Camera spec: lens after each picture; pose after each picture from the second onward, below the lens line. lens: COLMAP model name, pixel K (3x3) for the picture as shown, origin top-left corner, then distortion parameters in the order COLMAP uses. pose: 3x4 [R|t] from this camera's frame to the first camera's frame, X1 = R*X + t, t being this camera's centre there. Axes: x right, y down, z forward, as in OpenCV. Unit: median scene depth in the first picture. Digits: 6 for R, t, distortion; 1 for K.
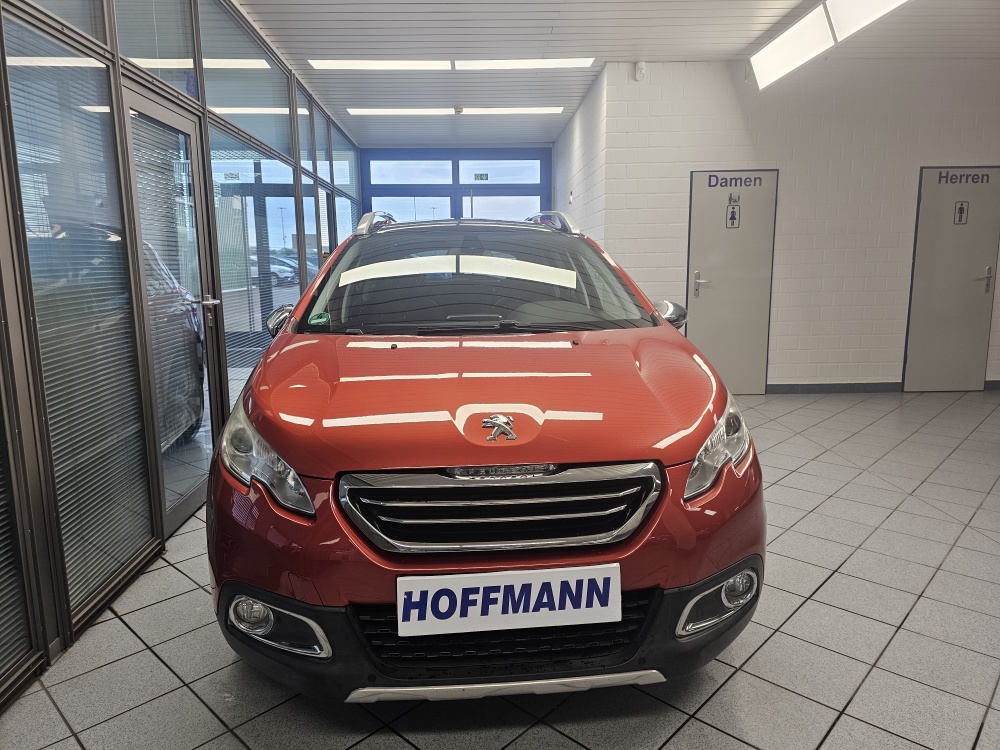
lens RADIAL K [[669.6, 0, 494.0], [0, 669.6, 365.3], [0, 0, 1]] dist [0.055903, -0.062183]
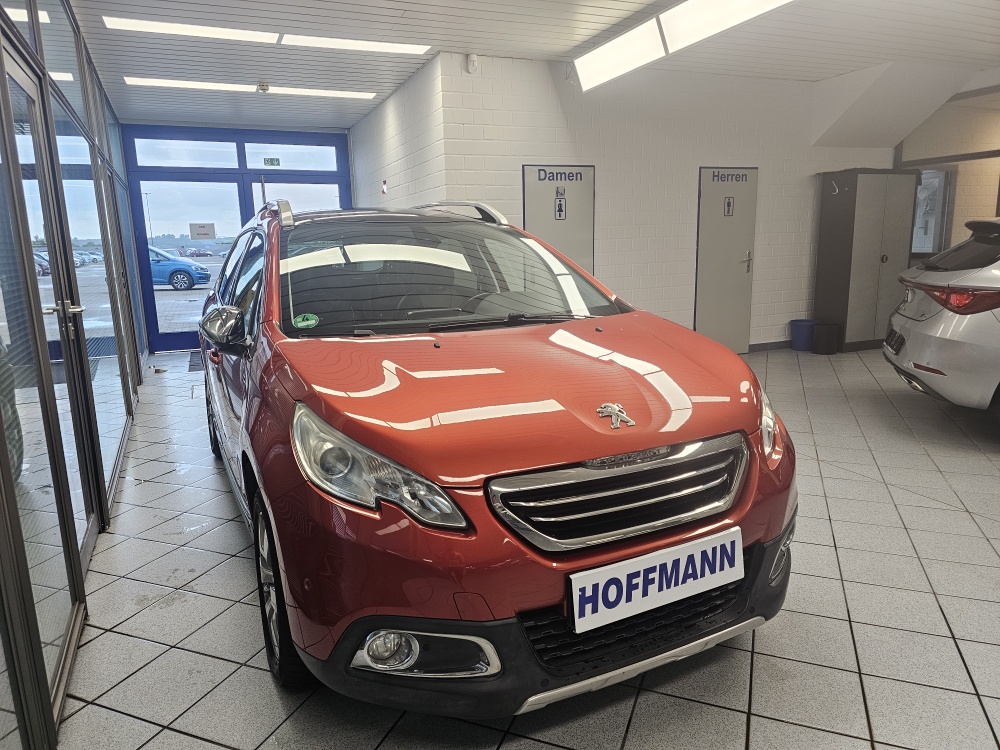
lens RADIAL K [[670.3, 0, 501.9], [0, 670.3, 373.5], [0, 0, 1]] dist [0.057063, -0.062351]
pose [[0.930187, -0.081363, 0.357956, -0.204363], [0.072208, 0.996631, 0.038893, -0.009584], [-0.359914, -0.010330, 0.932928, 0.041938]]
